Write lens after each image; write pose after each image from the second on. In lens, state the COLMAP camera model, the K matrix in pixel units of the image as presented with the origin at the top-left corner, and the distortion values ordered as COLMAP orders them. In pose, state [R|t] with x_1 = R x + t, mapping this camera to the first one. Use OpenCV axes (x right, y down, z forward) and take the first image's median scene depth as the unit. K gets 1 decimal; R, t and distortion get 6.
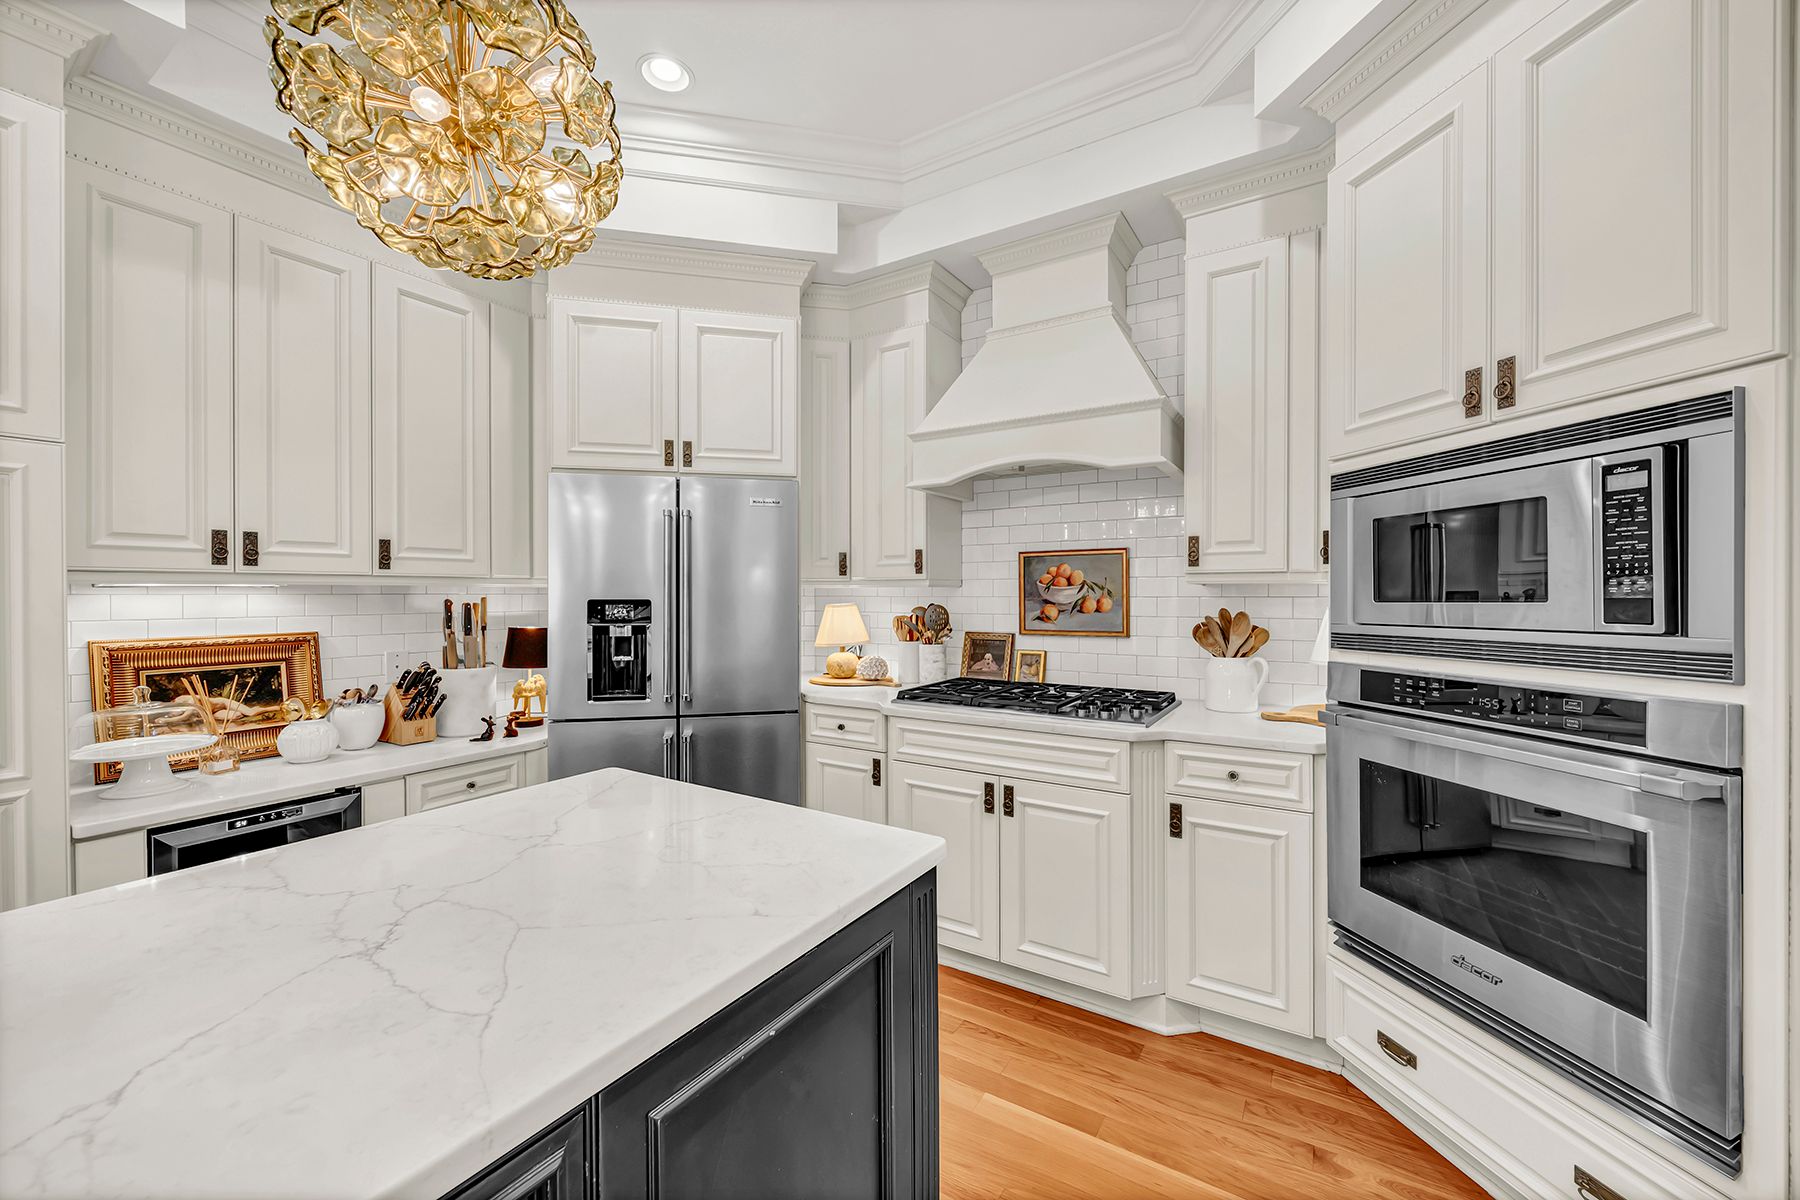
lens RADIAL K [[702.3, 0, 900.0], [0, 702.3, 600.0], [0, 0, 1]] dist [-0.007957, 0.000088]
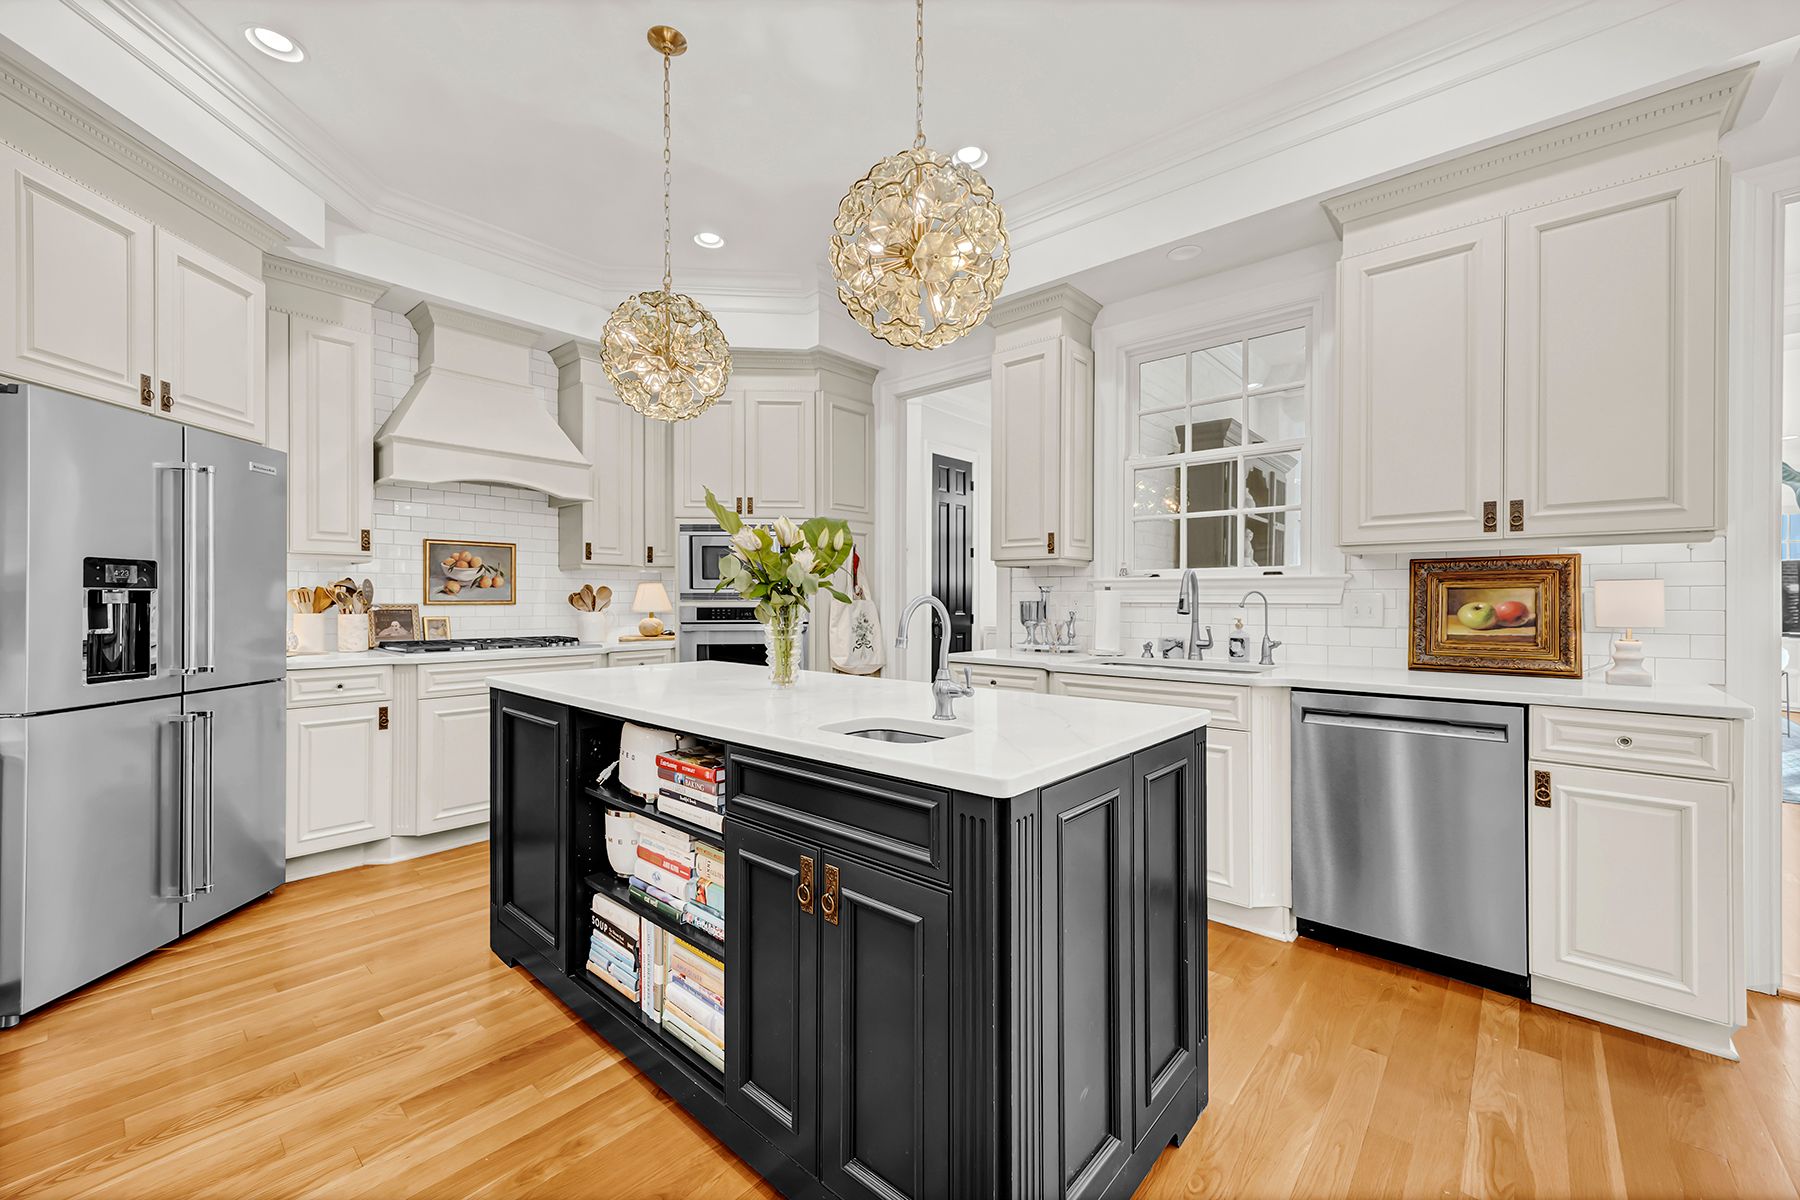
lens RADIAL K [[702.3, 0, 900.0], [0, 702.3, 600.0], [0, 0, 1]] dist [-0.007957, 0.000088]
pose [[0.153393, 0.001233, 0.988165, -0.980841], [0.003858, 0.999991, -0.001846, 0.048527], [-0.988158, 0.004095, 0.153387, -0.034309]]
